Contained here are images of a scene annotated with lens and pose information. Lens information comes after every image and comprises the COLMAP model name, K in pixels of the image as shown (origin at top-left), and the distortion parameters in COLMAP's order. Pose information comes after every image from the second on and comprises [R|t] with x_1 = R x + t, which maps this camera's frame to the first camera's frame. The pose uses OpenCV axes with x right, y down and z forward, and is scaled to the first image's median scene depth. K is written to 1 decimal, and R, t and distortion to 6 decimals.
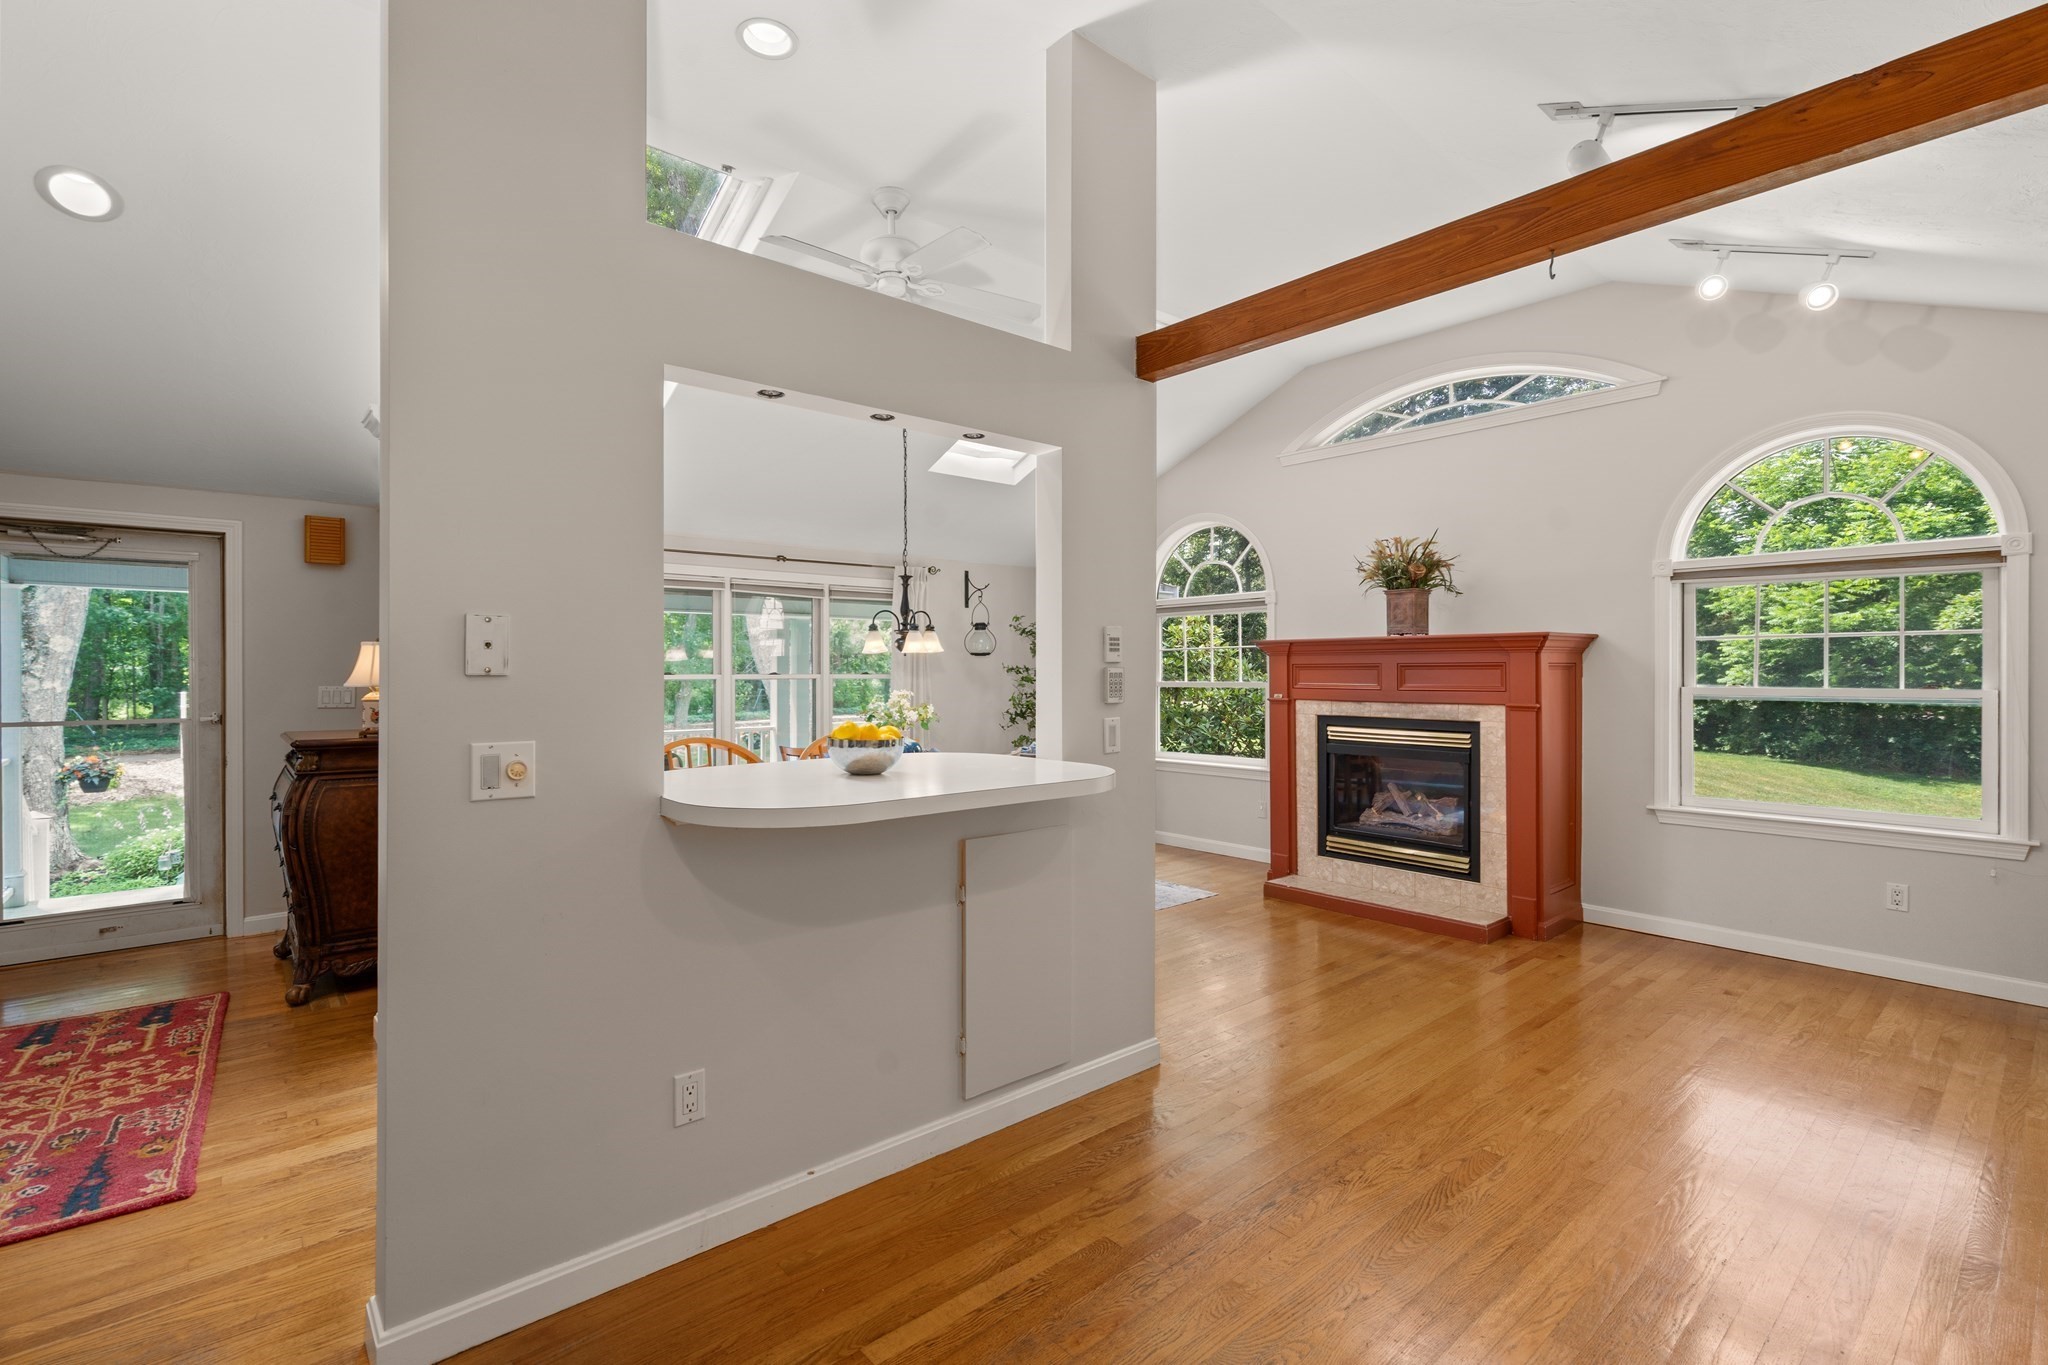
lens RADIAL K [[952.2, 0, 1024.0], [0, 952.2, 682.5], [0, 0, 1]] dist [-0.001239, 0.000296]
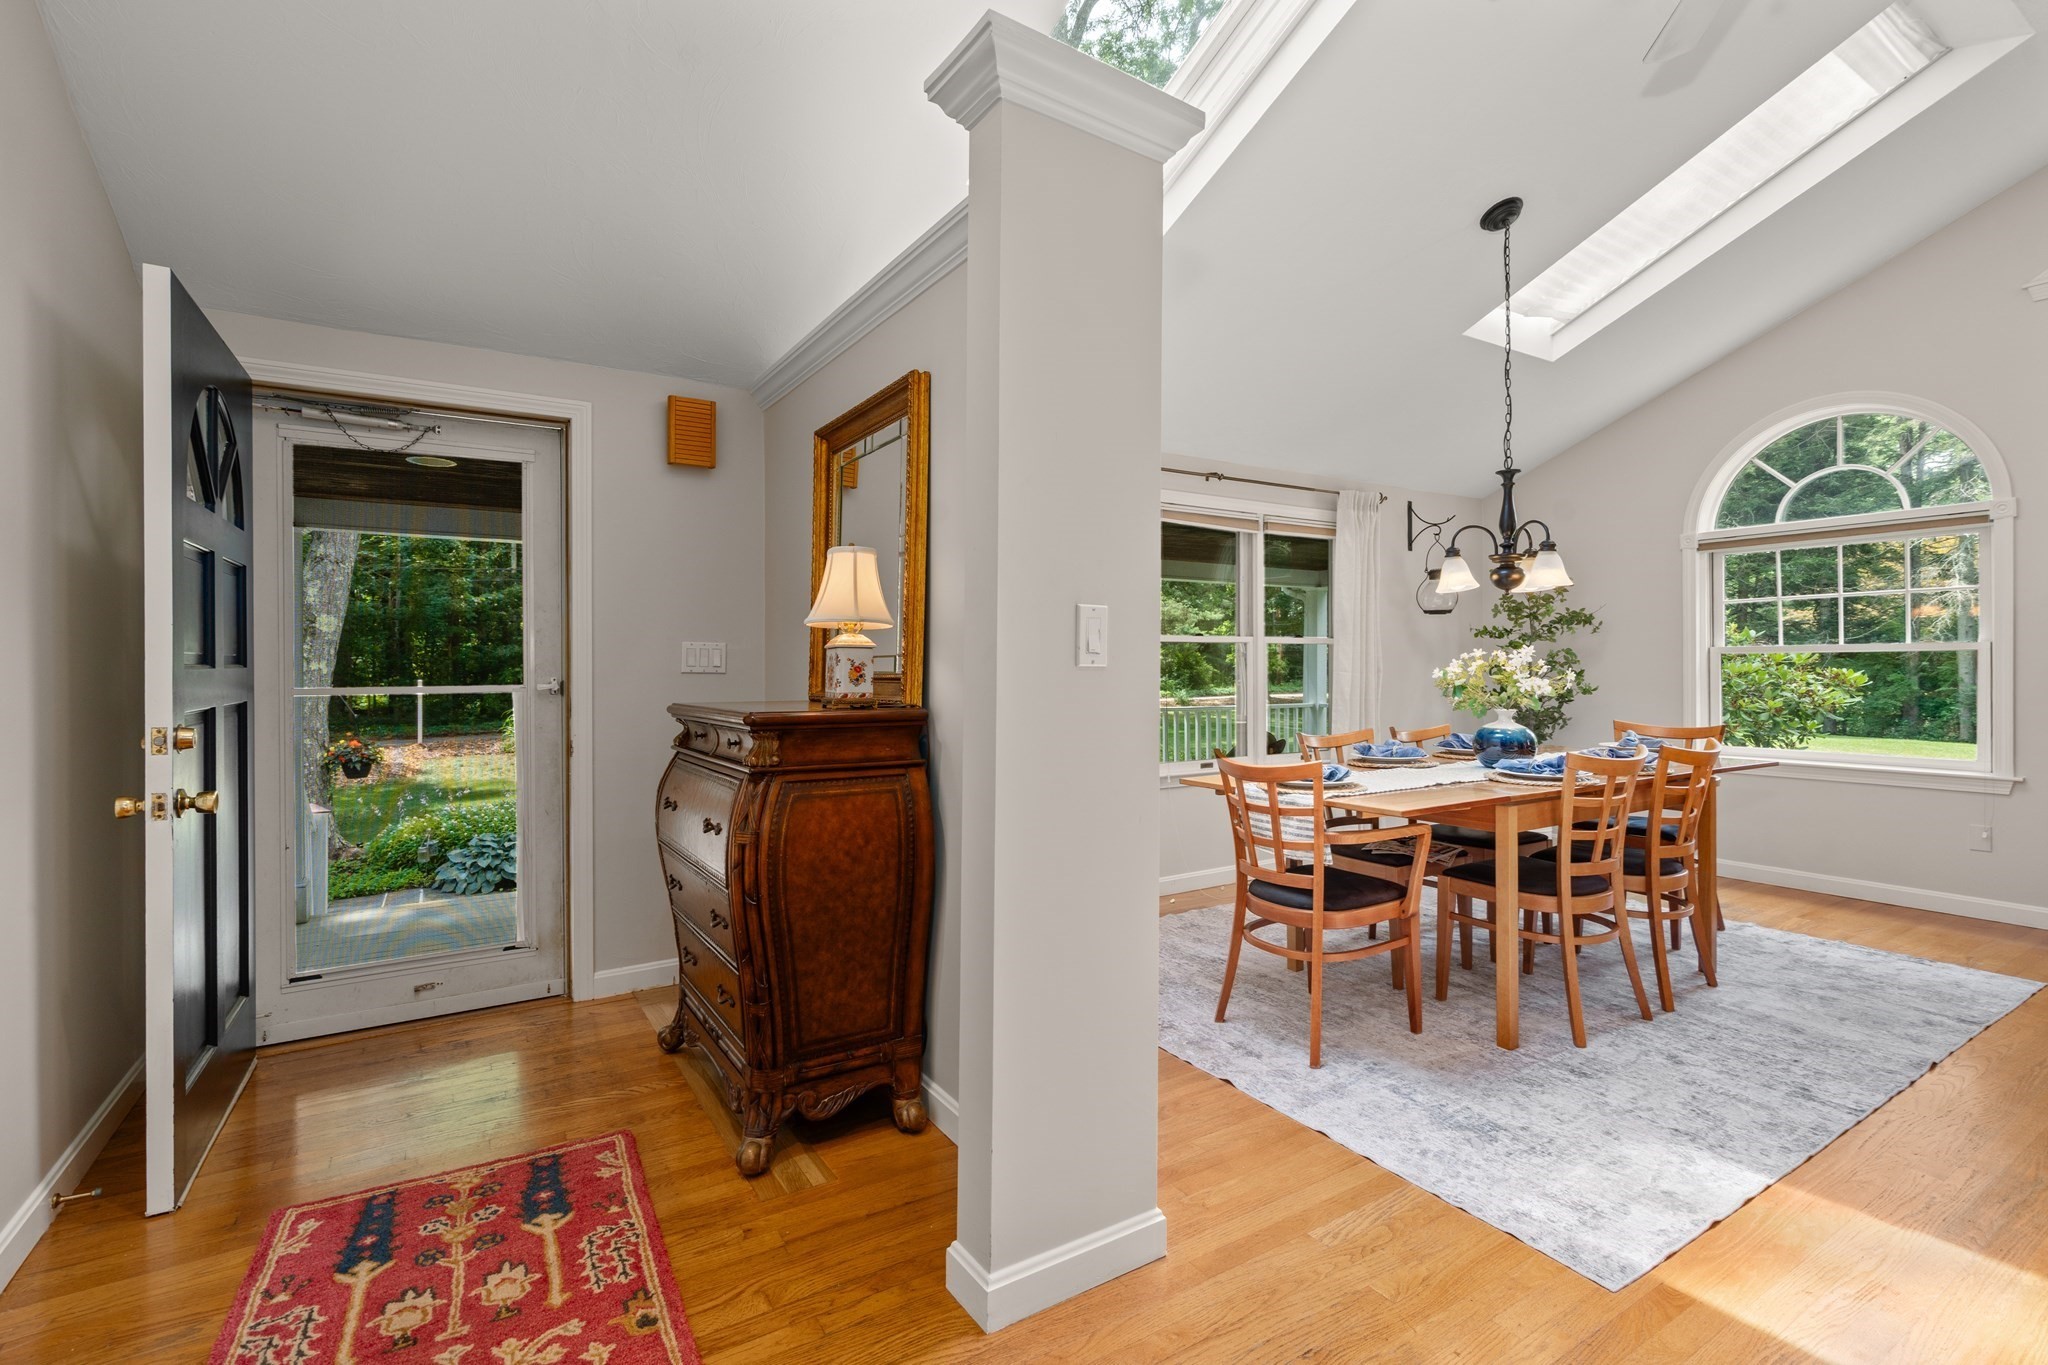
lens RADIAL K [[936.6, 0, 1008.0], [0, 936.6, 674.7], [0, 0, 1]] dist [-0.002305, -0.000399]
pose [[0.988914, -0.001492, -0.148482, -0.516426], [0.001174, 0.999997, -0.002228, 0.038454], [0.148485, 0.002029, 0.988913, 0.453963]]
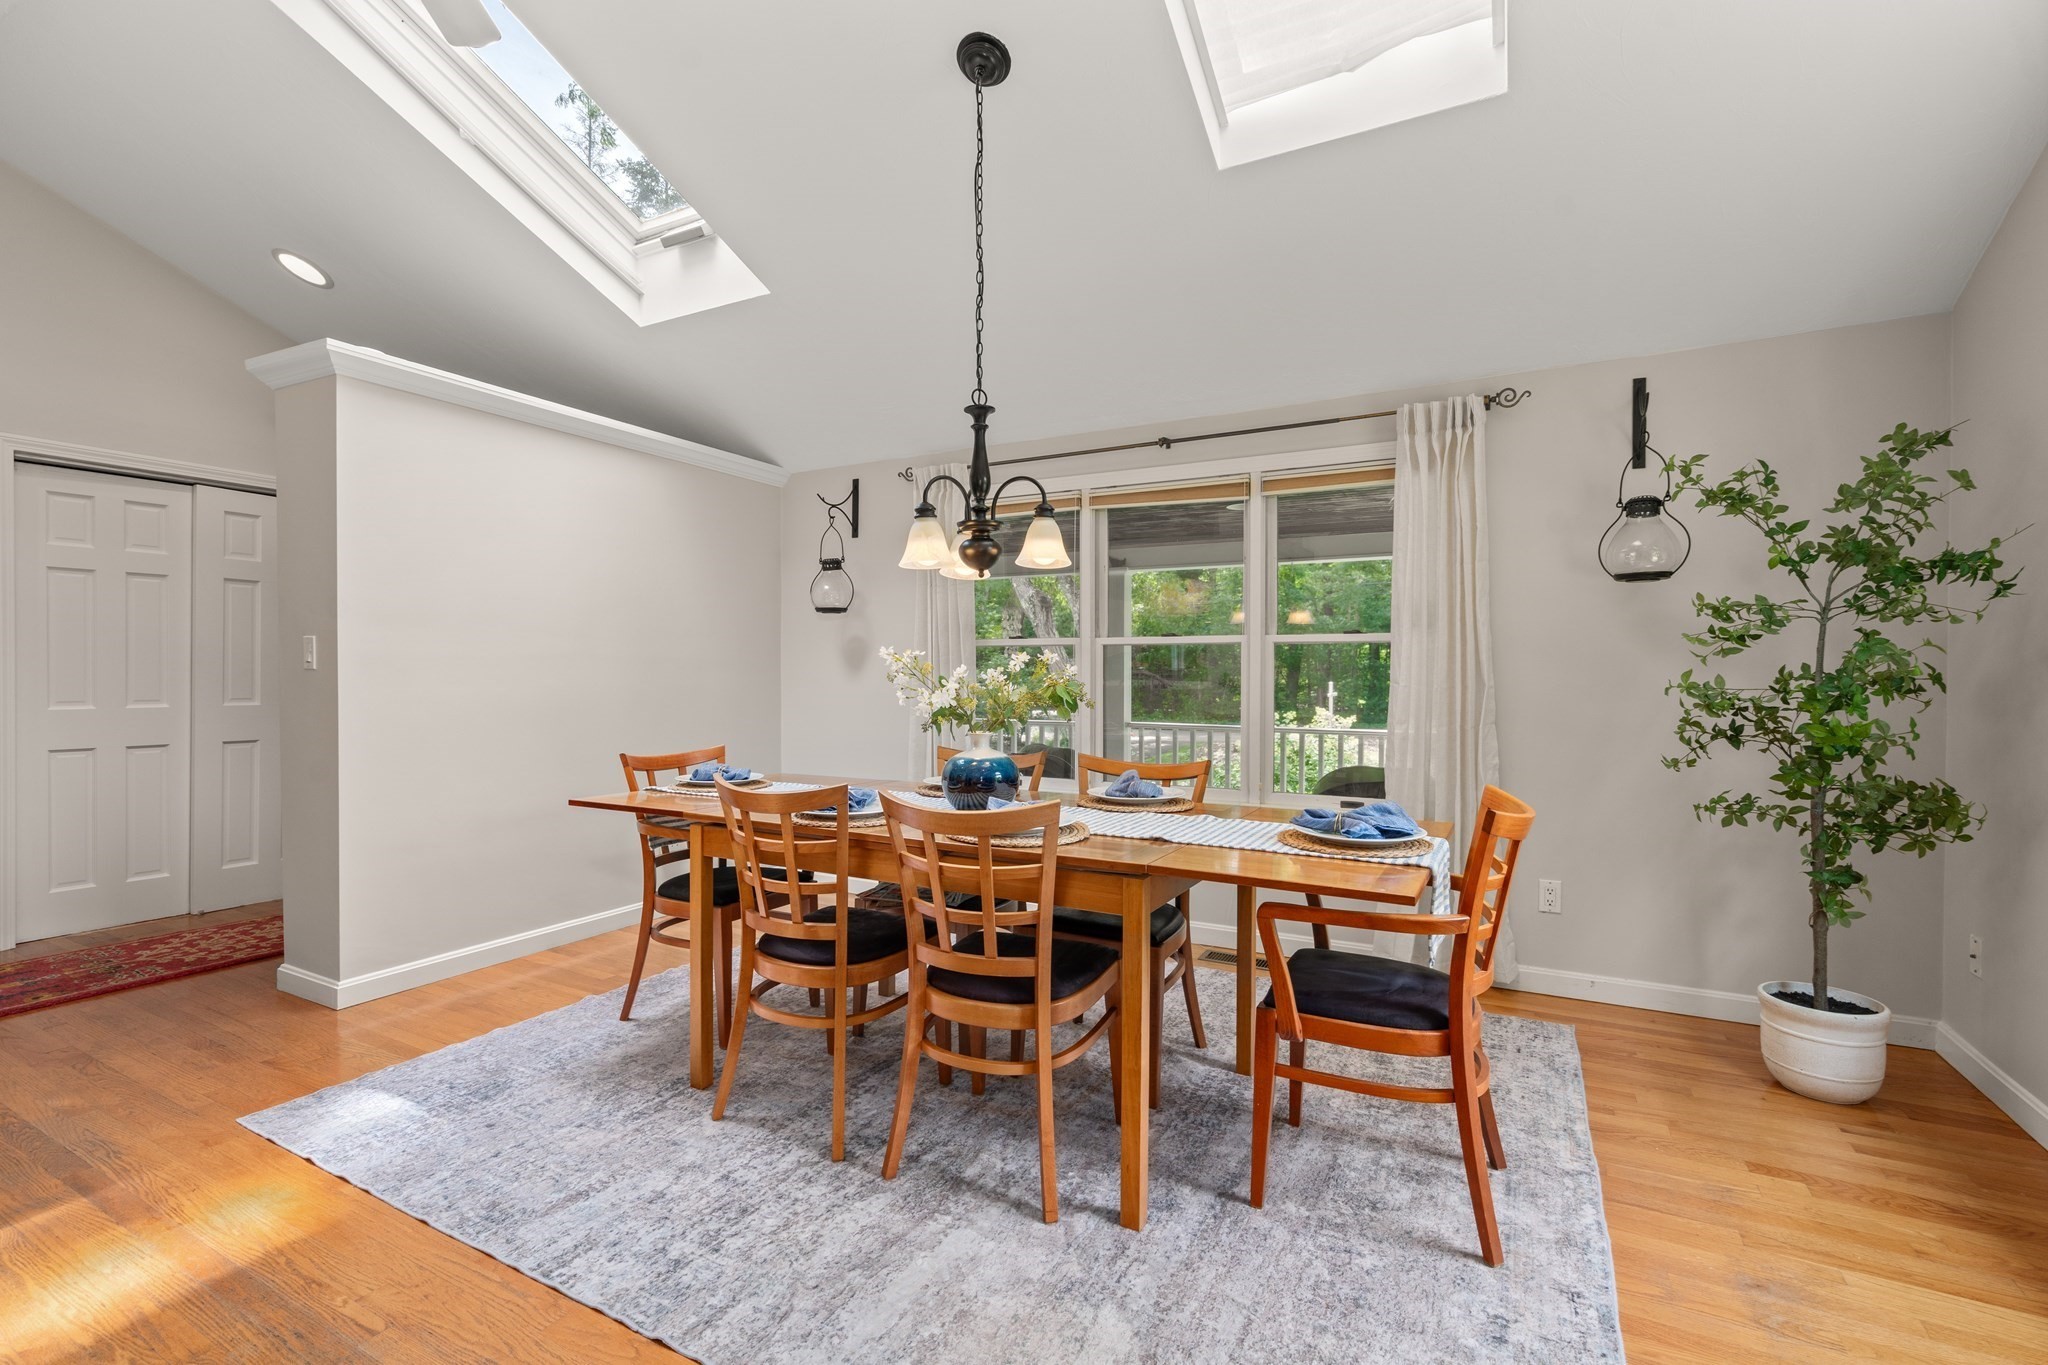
lens RADIAL K [[936.6, 0, 1008.0], [0, 936.6, 674.7], [0, 0, 1]] dist [-0.002305, -0.000399]
pose [[0.363673, 0.001435, -0.931525, 0.453914], [-0.010085, 0.999946, -0.002397, 0.033033], [0.931472, 0.010267, 0.363668, 1.190045]]
